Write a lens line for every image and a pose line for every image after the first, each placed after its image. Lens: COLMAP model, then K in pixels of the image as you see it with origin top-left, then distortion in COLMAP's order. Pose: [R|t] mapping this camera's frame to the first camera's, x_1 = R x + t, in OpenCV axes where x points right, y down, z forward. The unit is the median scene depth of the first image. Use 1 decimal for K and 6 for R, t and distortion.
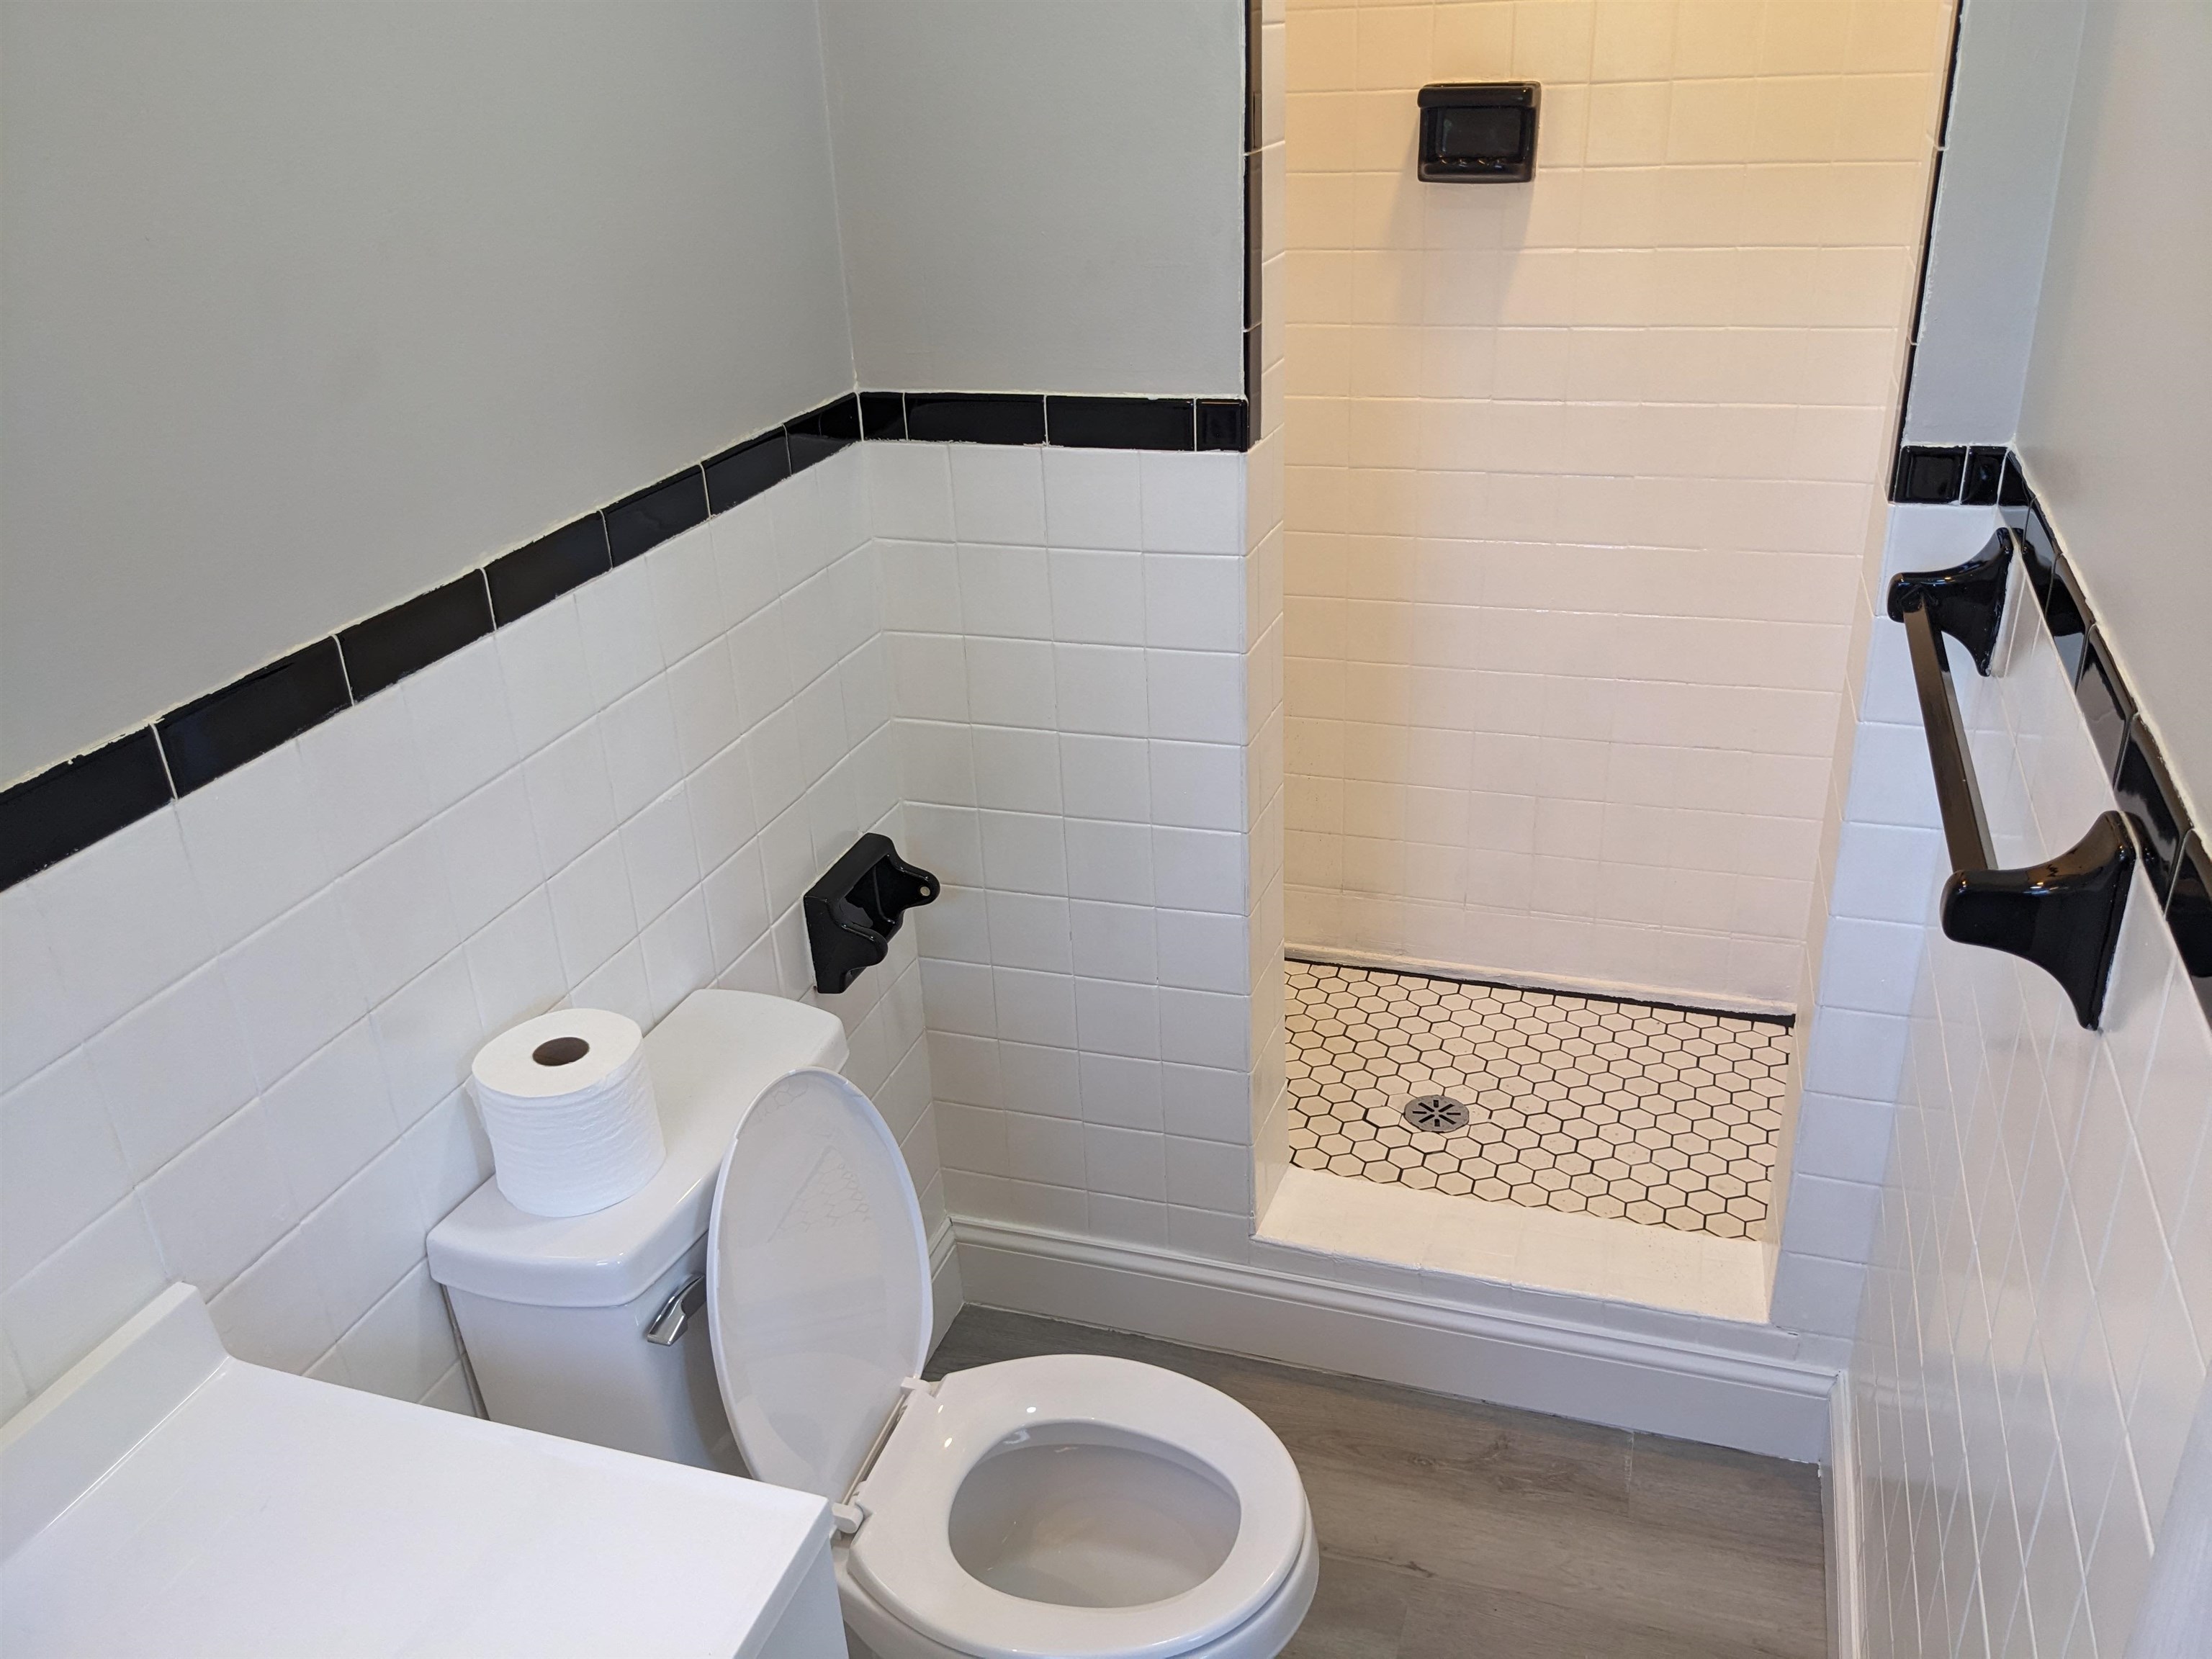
lens RADIAL K [[1764.7, 0, 1095.9], [0, 1764.7, 840.1], [0, 0, 1]] dist [0.073206, -0.116517]
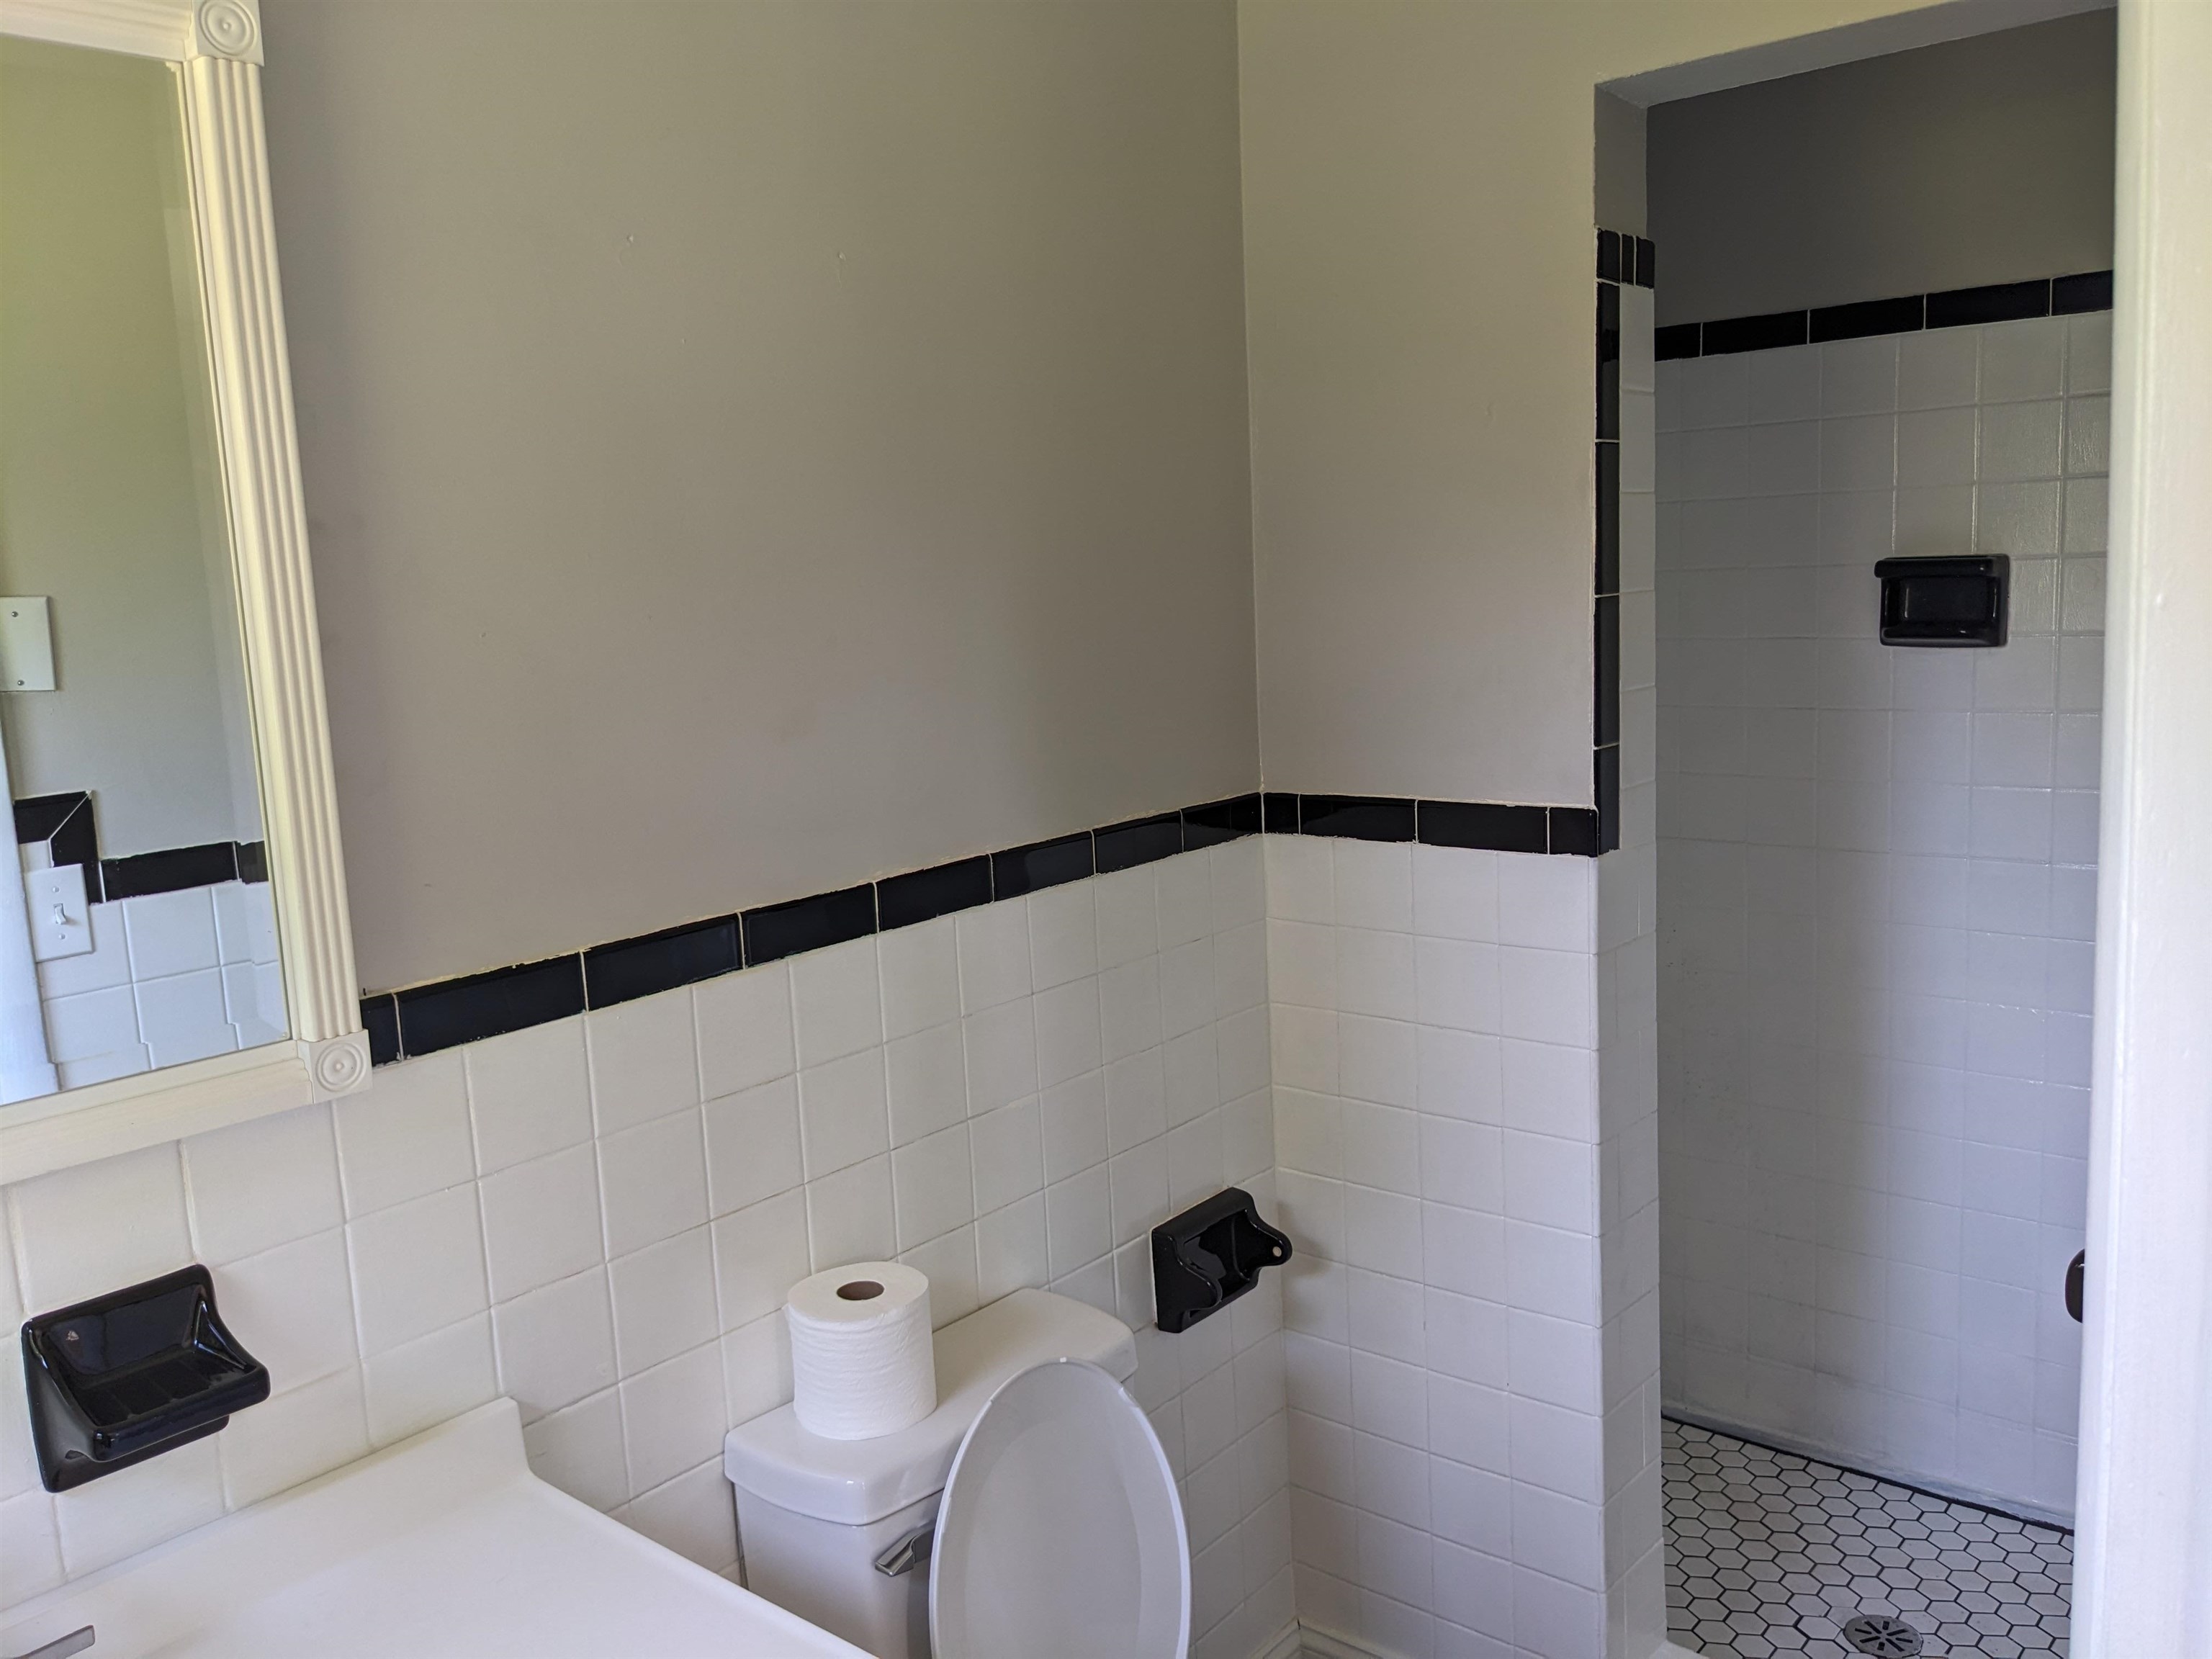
lens RADIAL K [[1740.9, 0, 1065.4], [0, 1740.9, 800.1], [0, 0, 1]] dist [0.074987, -0.108086]
pose [[0.928293, 0.050115, -0.368458, 0.159114], [-0.152381, 0.955126, -0.253998, 0.057405], [0.339195, 0.291930, 0.894273, -0.051409]]
